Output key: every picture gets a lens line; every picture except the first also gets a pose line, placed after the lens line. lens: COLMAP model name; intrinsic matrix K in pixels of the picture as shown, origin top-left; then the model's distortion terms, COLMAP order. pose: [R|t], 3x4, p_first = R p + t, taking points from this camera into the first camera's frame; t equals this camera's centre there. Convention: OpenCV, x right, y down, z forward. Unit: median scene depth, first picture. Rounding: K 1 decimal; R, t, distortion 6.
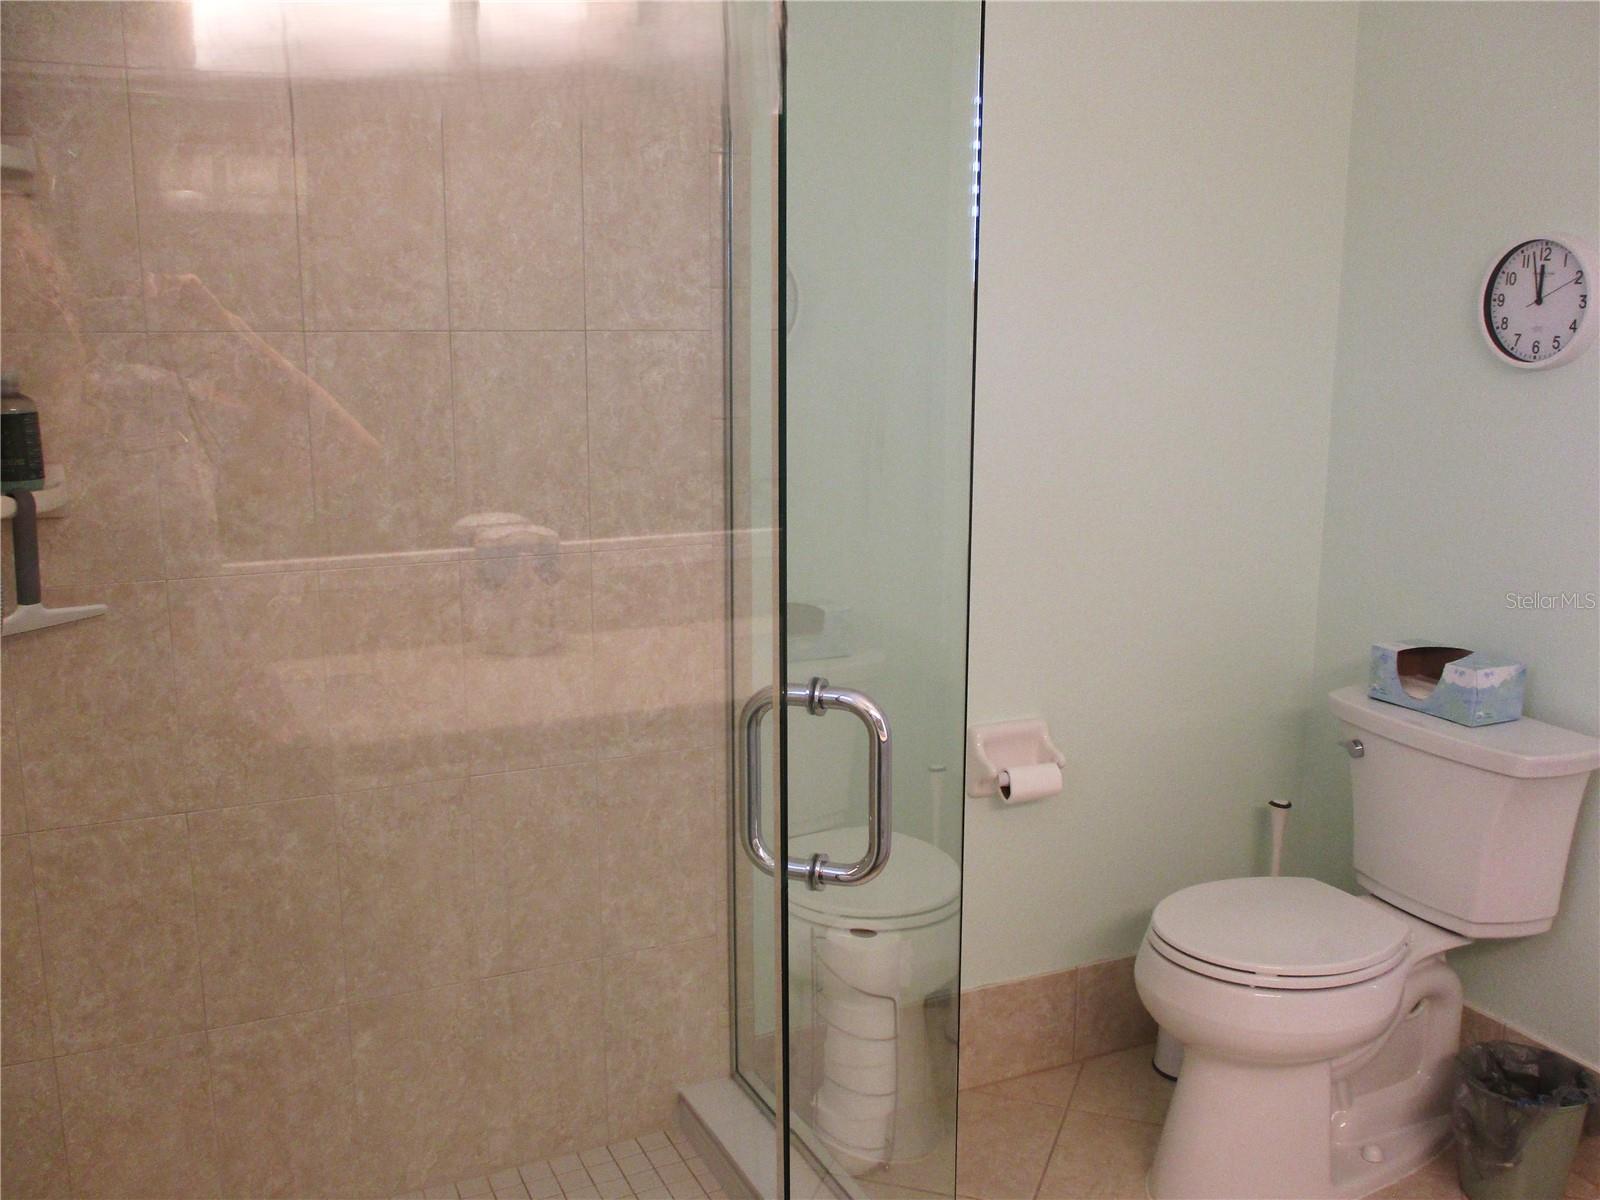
lens RADIAL K [[1363.7, 0, 800.0], [0, 1363.7, 600.0], [0, 0, 1]] dist [-0.019511, 0.000731]
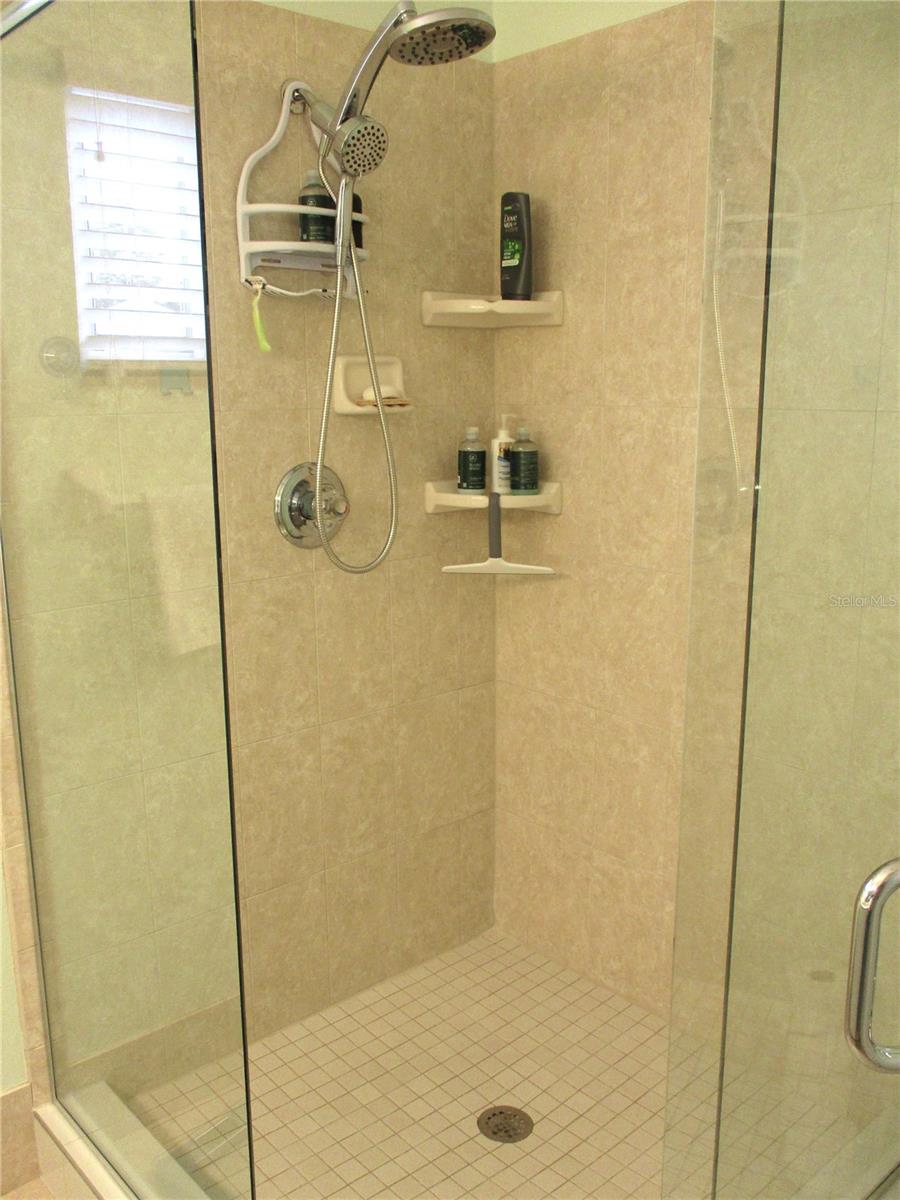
lens RADIAL K [[1022.8, 0, 451.2], [0, 1022.8, 614.0], [0, 0, 1]] dist [-0.019511, 0.000731]
pose [[0.315525, 0.204697, -0.926576, 0.578156], [-0.187216, 0.970692, 0.150691, -0.099478], [0.930266, 0.125923, 0.344600, 0.415916]]
